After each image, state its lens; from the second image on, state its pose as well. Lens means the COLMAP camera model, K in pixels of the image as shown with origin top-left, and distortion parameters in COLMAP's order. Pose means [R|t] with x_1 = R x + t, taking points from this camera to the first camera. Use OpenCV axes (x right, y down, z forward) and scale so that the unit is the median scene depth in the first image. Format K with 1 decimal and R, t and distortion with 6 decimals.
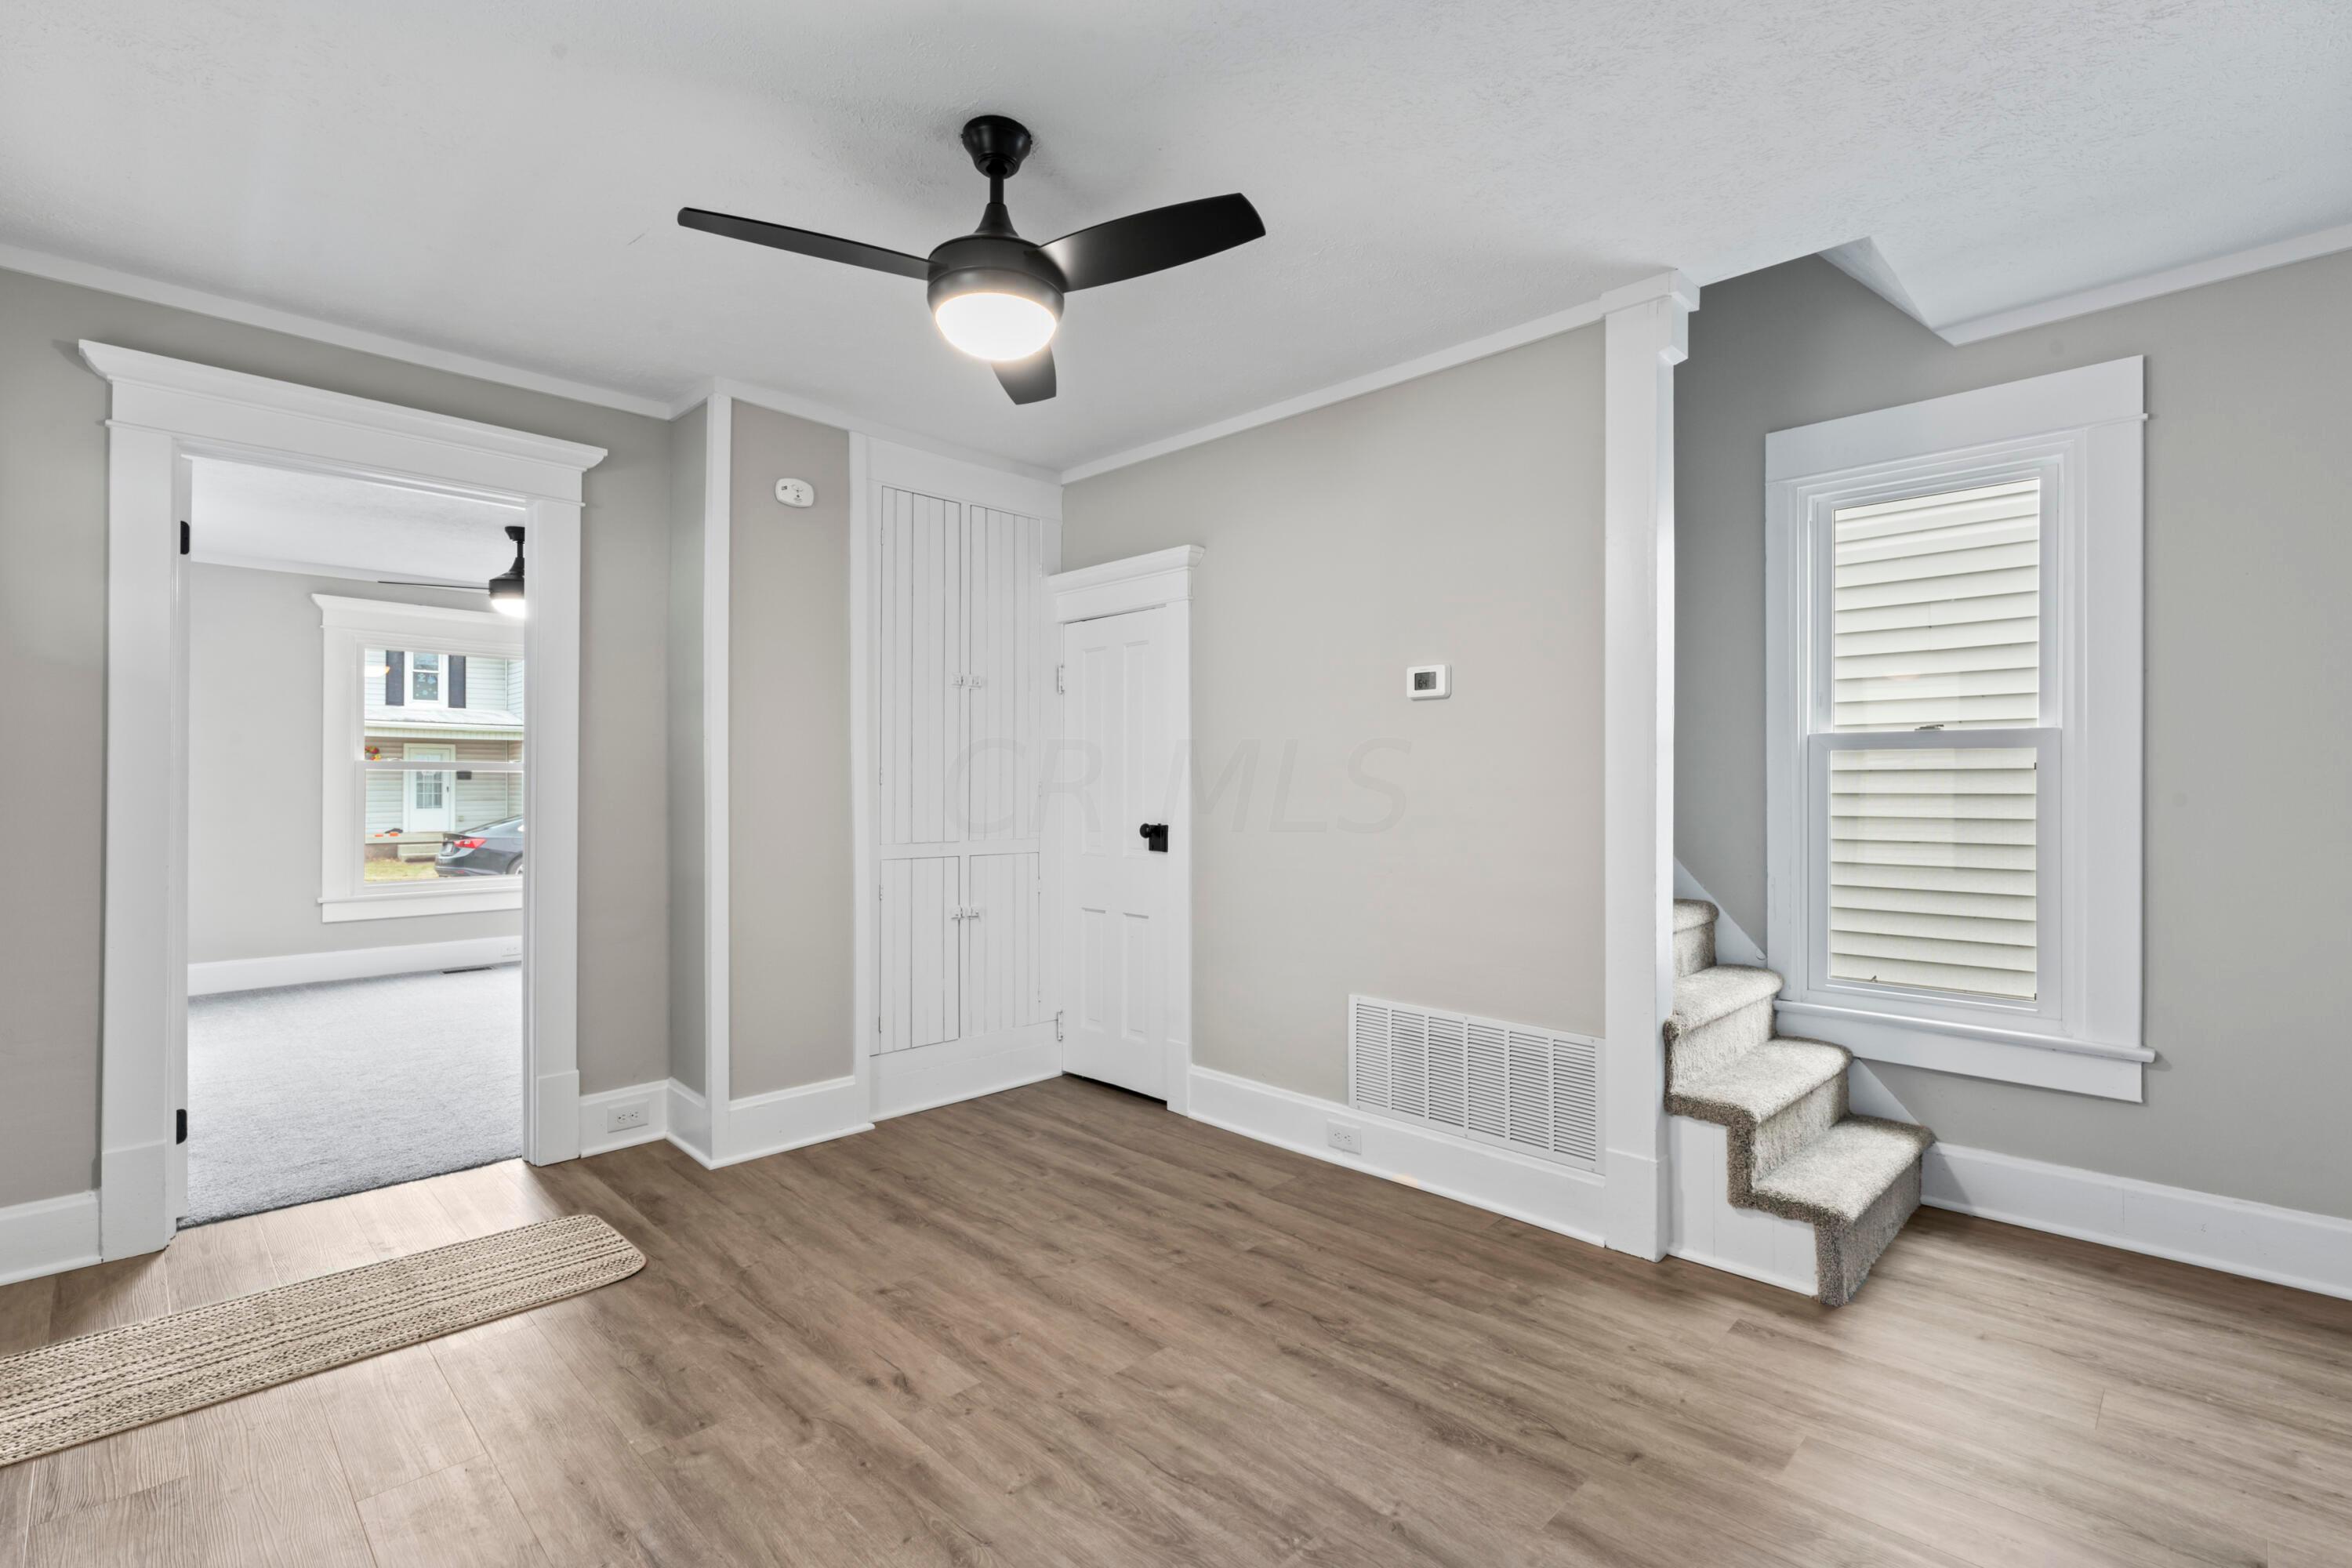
lens RADIAL K [[1062.4, 0, 1170.3], [0, 1062.4, 781.6], [0, 0, 1]] dist [-0.007675, 0.001847]
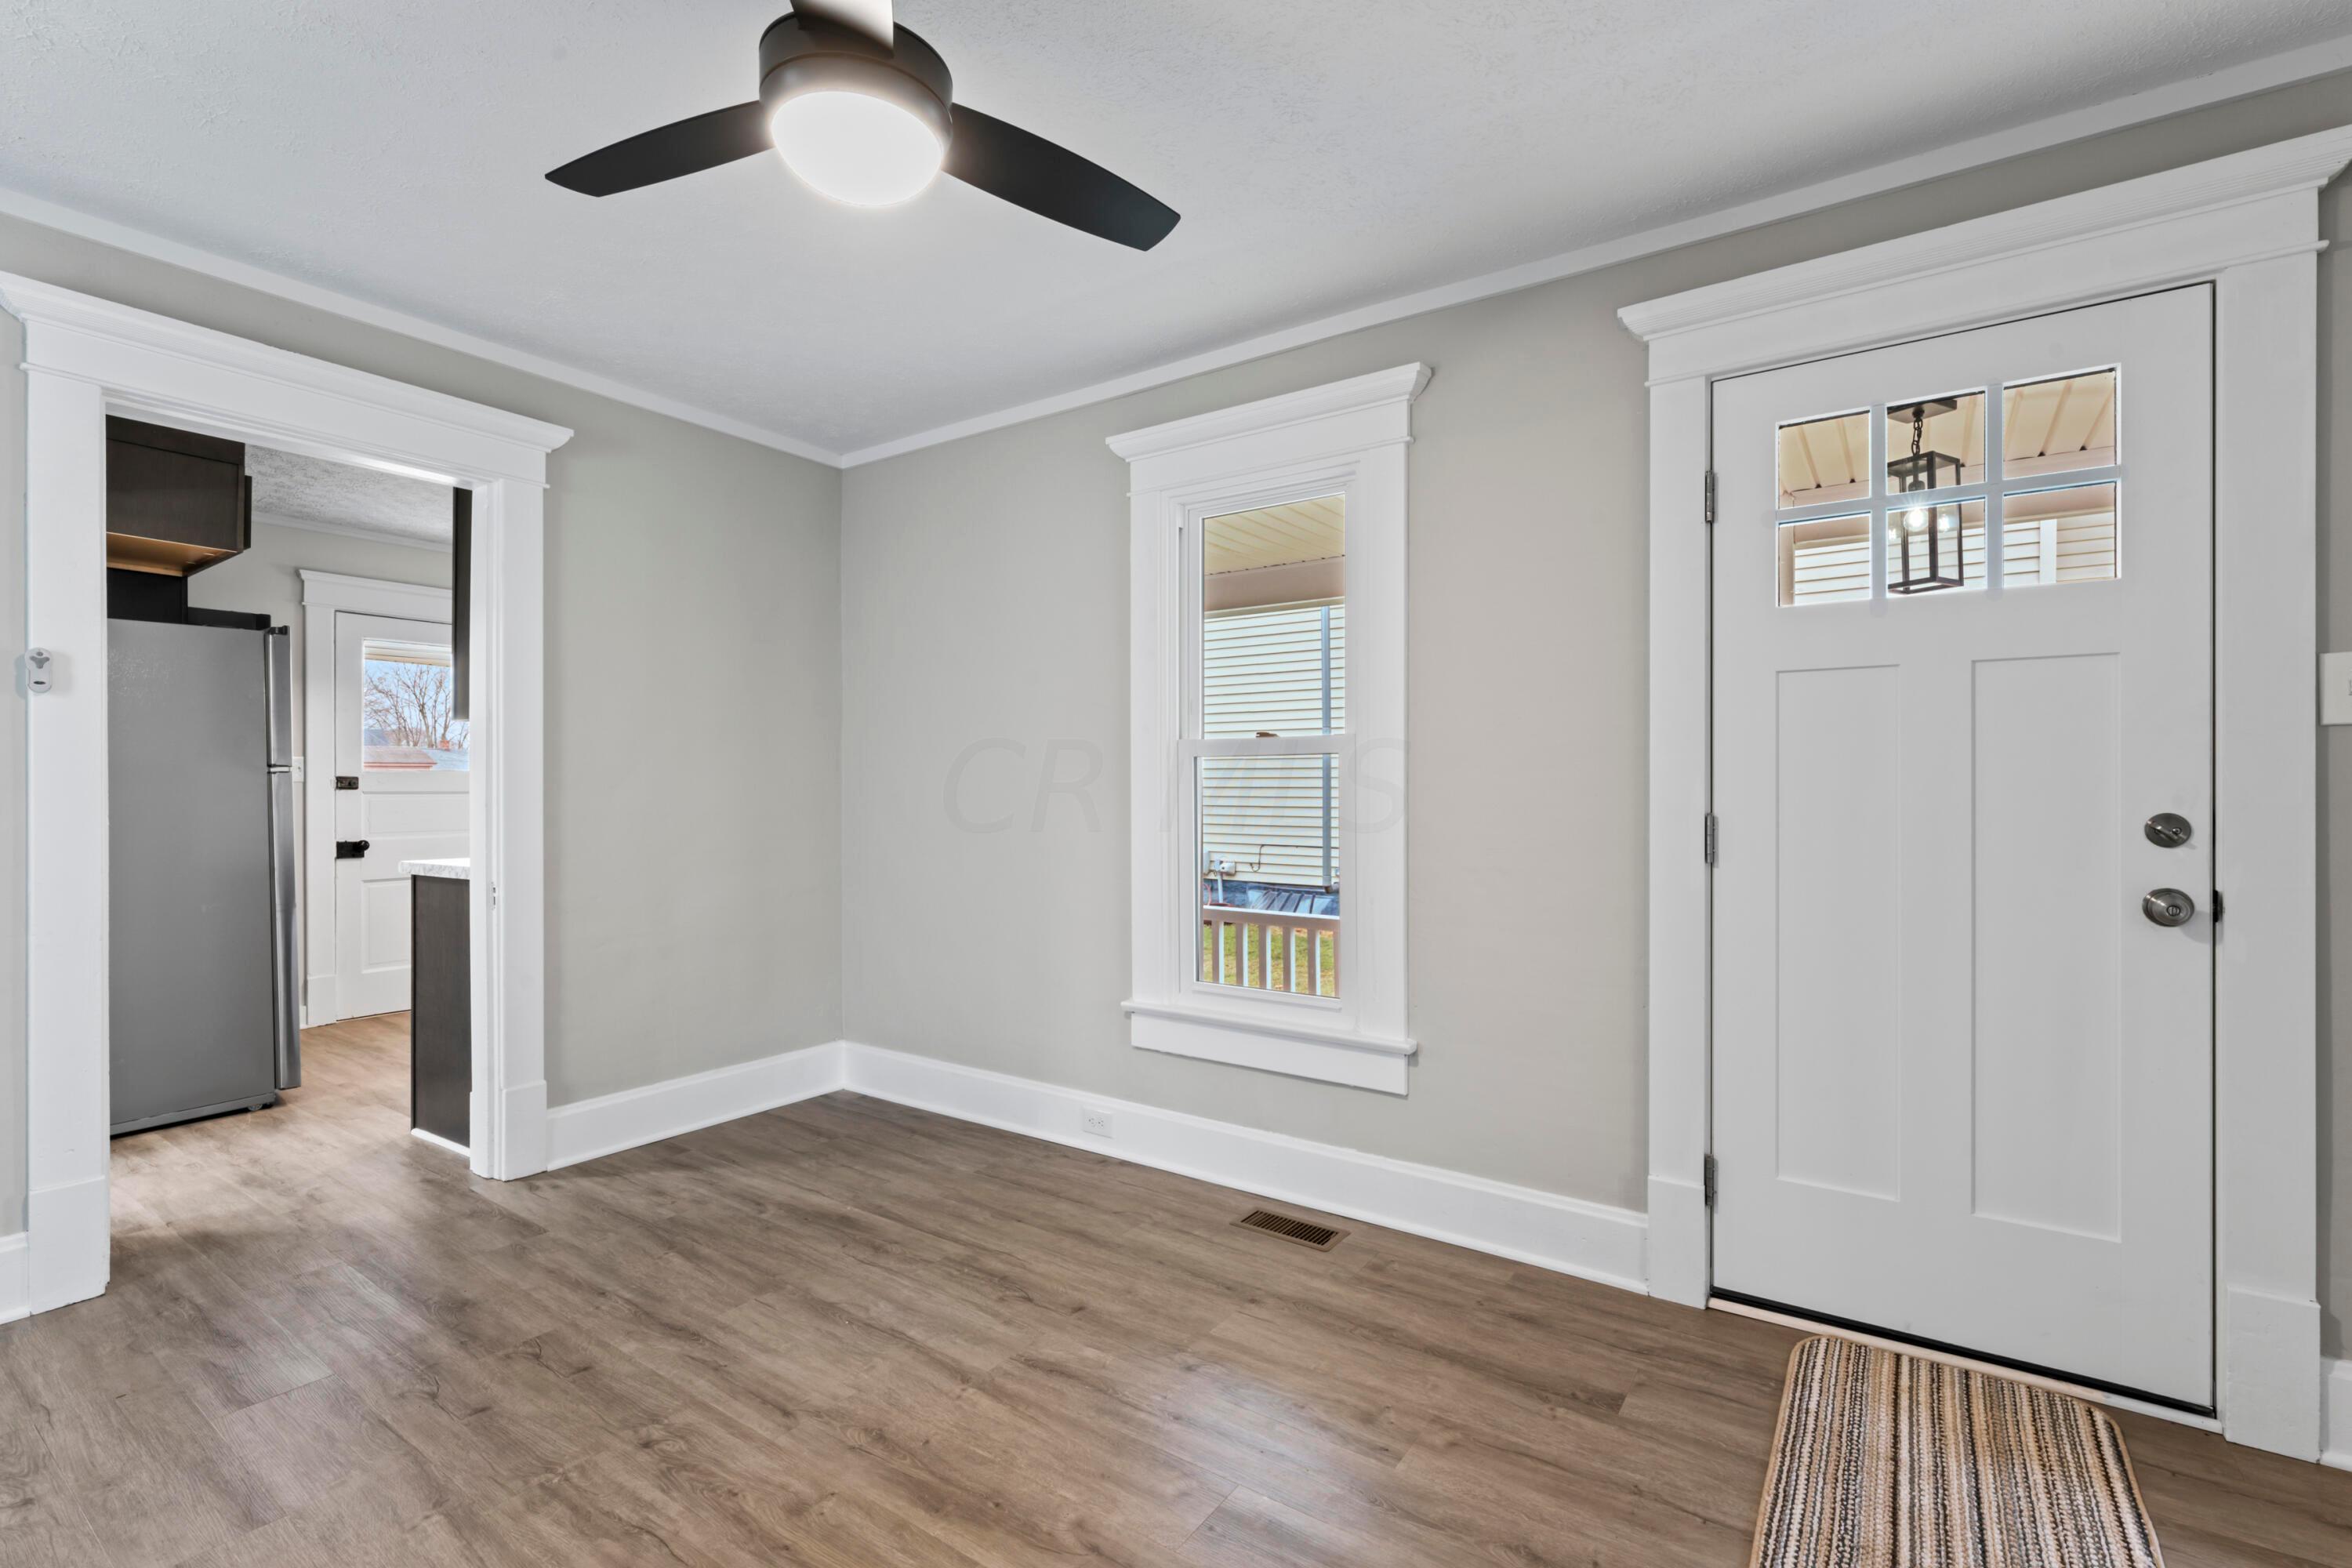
lens RADIAL K [[1062.4, 0, 1168.6], [0, 1062.4, 782.0], [0, 0, 1]] dist [-0.007675, 0.001847]
pose [[-0.985268, -0.001615, -0.171007, -0.202792], [-0.000446, 0.999976, -0.006875, 0.009144], [0.171014, -0.006697, -0.985246, 1.421740]]
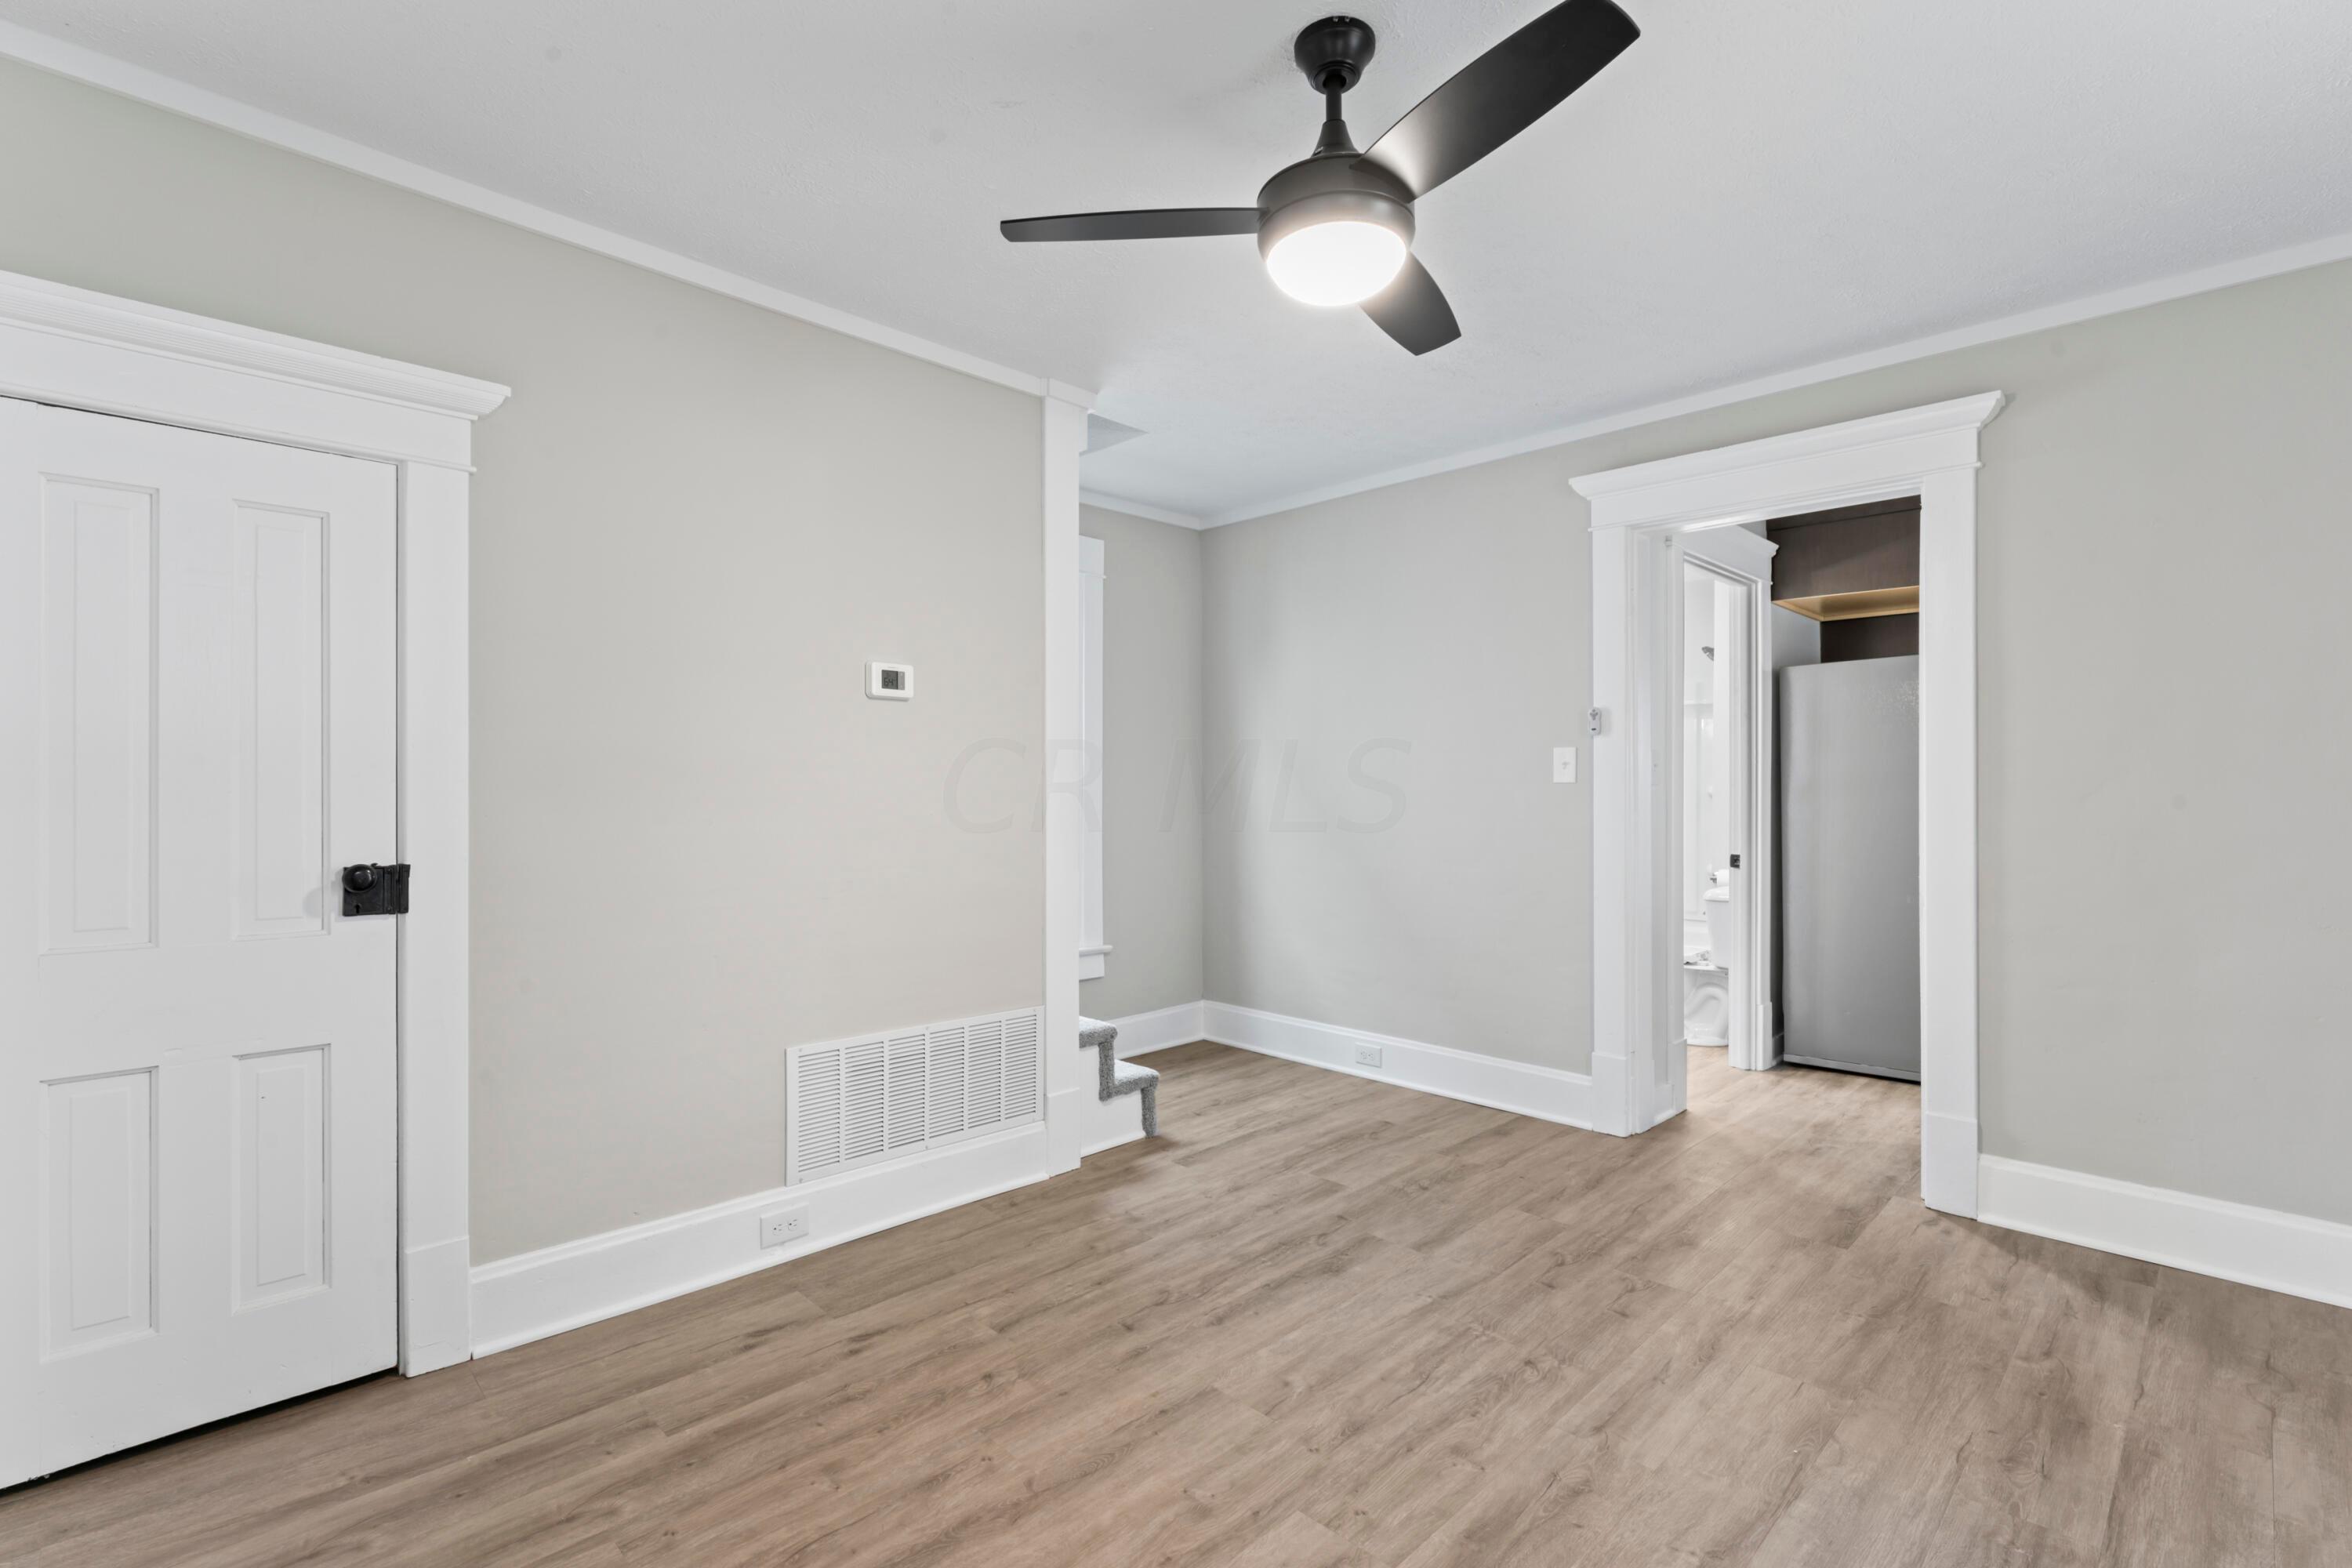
lens RADIAL K [[1062.4, 0, 1177.3], [0, 1062.4, 788.1], [0, 0, 1]] dist [-0.007675, 0.001847]
pose [[0.010806, 0.000047, 0.999942, -0.840516], [-0.002815, 0.999996, -0.000017, -0.000548], [-0.999938, -0.002815, 0.010806, 0.904311]]
